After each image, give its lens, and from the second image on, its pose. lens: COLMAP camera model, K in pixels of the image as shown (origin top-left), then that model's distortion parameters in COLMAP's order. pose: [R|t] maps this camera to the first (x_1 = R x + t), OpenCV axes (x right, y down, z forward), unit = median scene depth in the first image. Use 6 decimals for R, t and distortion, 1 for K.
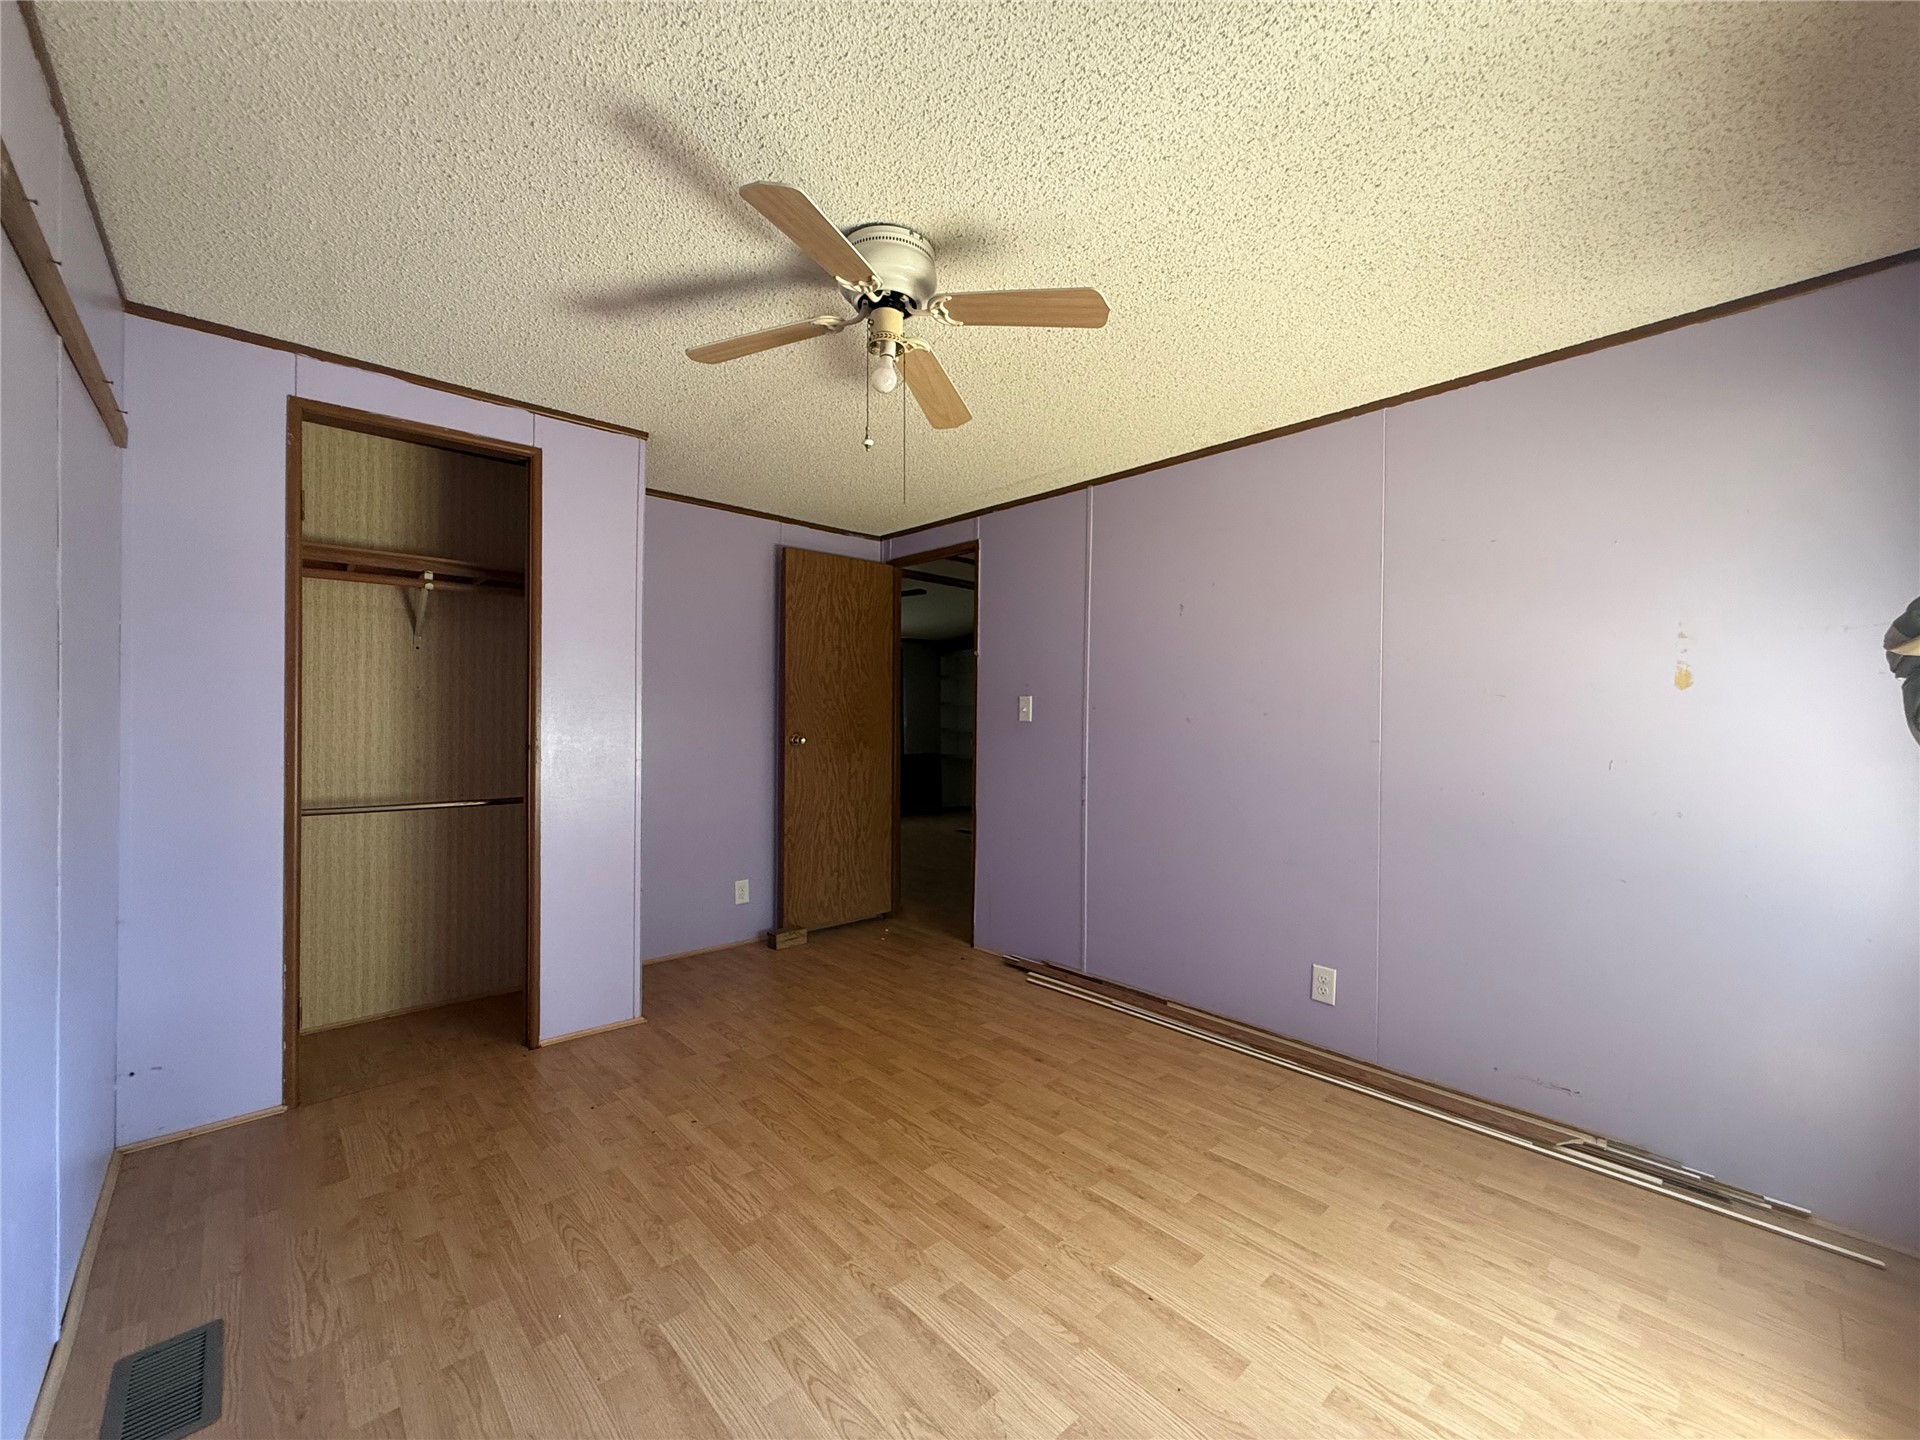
lens RADIAL K [[764.0, 0, 954.0], [0, 764.0, 720.7], [0, 0, 1]] dist [0.000402, 0.000527]
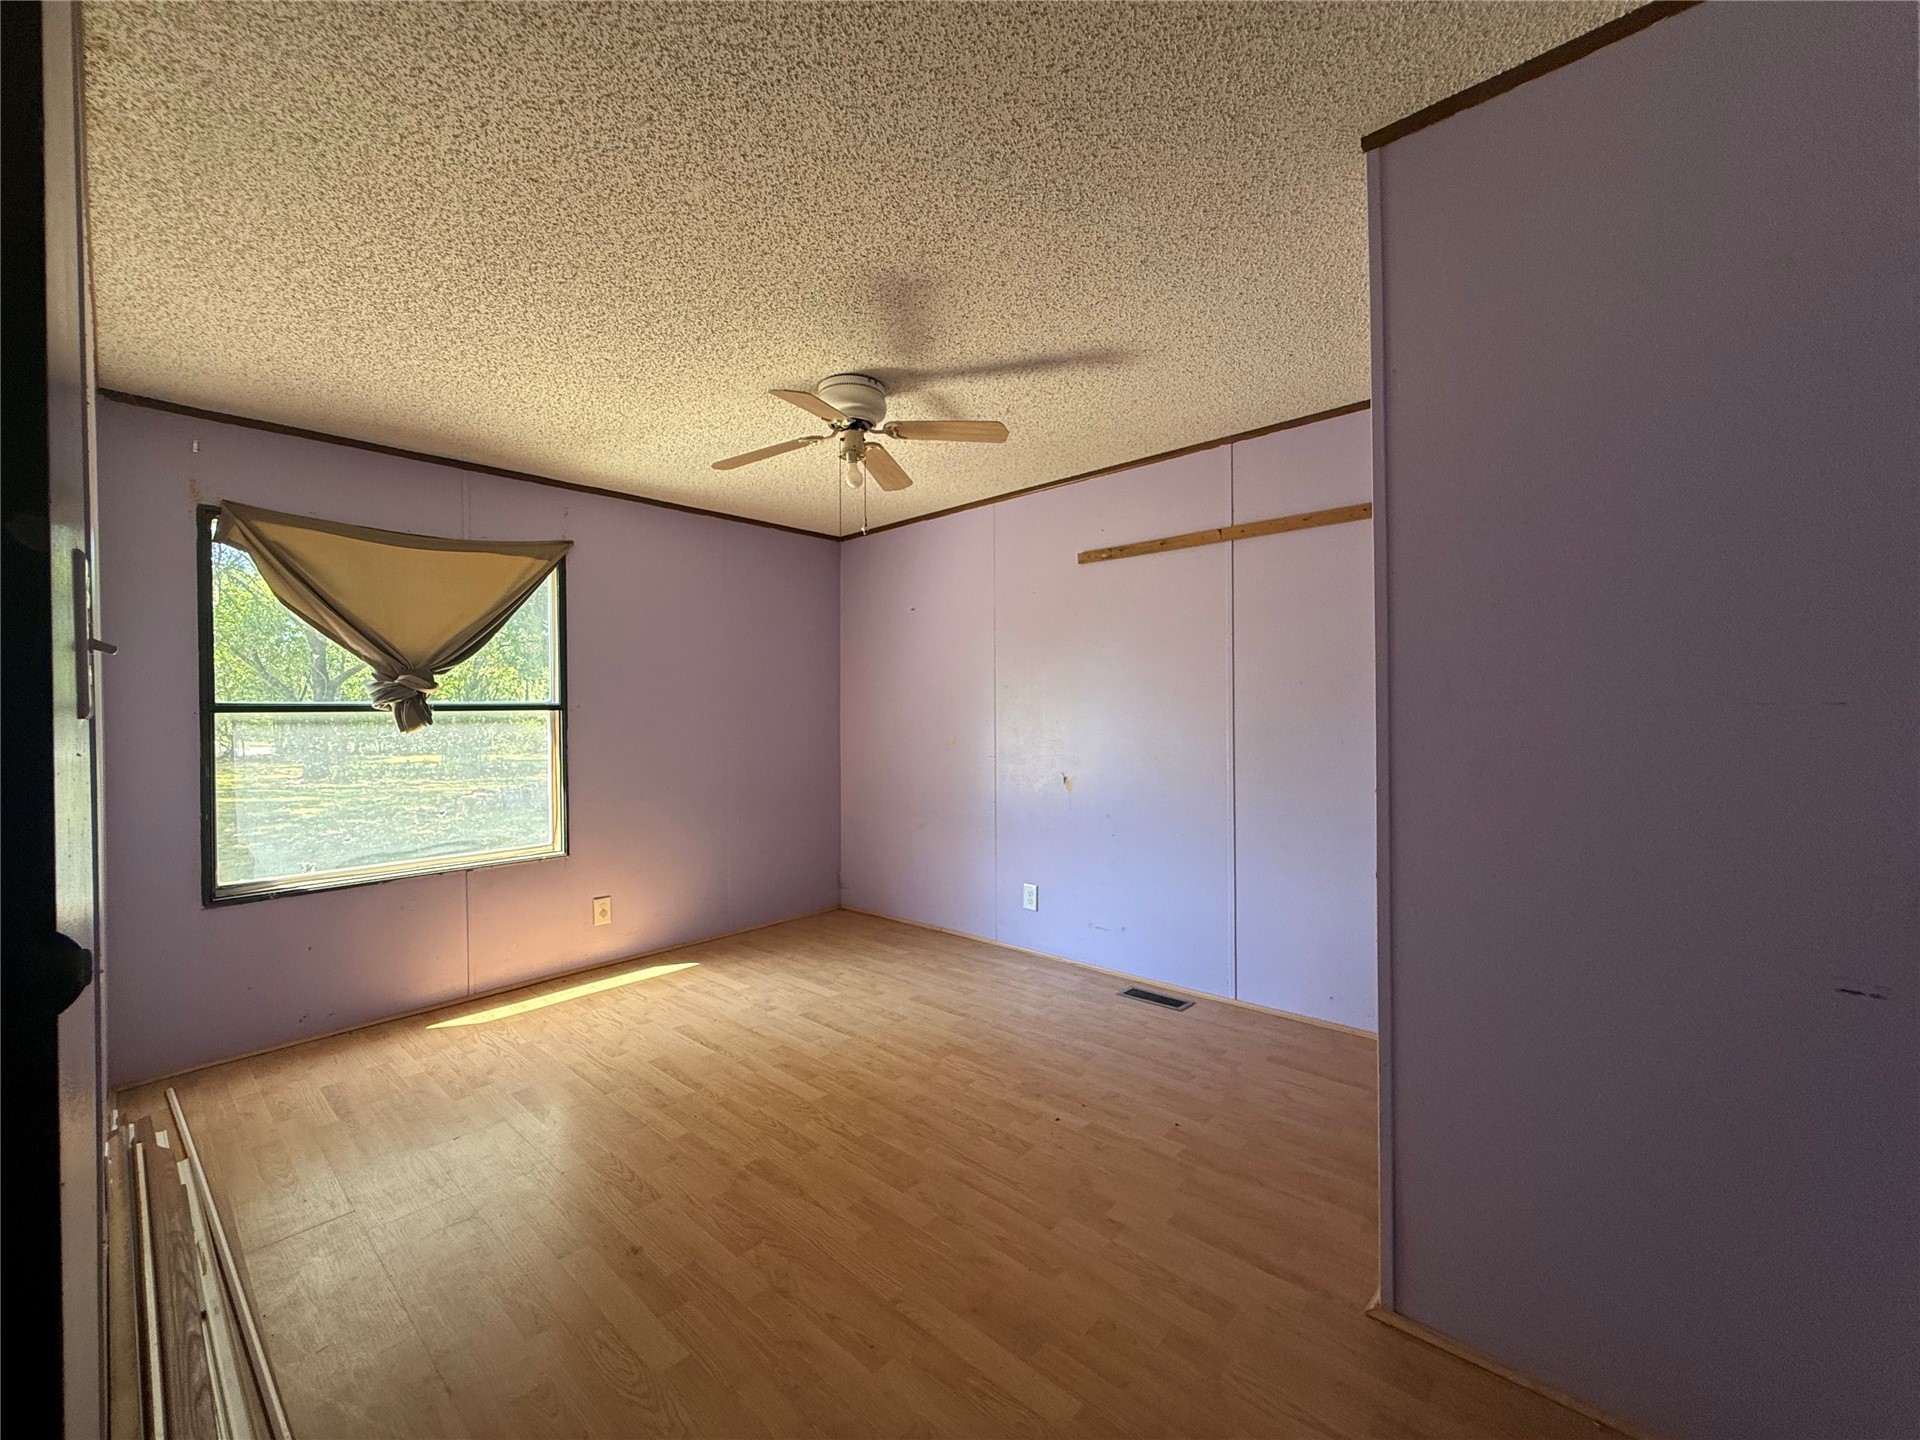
lens RADIAL K [[764.0, 0, 954.0], [0, 764.0, 720.7], [0, 0, 1]] dist [0.000402, 0.000527]
pose [[-0.995750, 0.004983, -0.091964, -0.134046], [0.004520, 0.999976, 0.005245, 0.000469], [0.091988, 0.004807, -0.995749, 2.265084]]
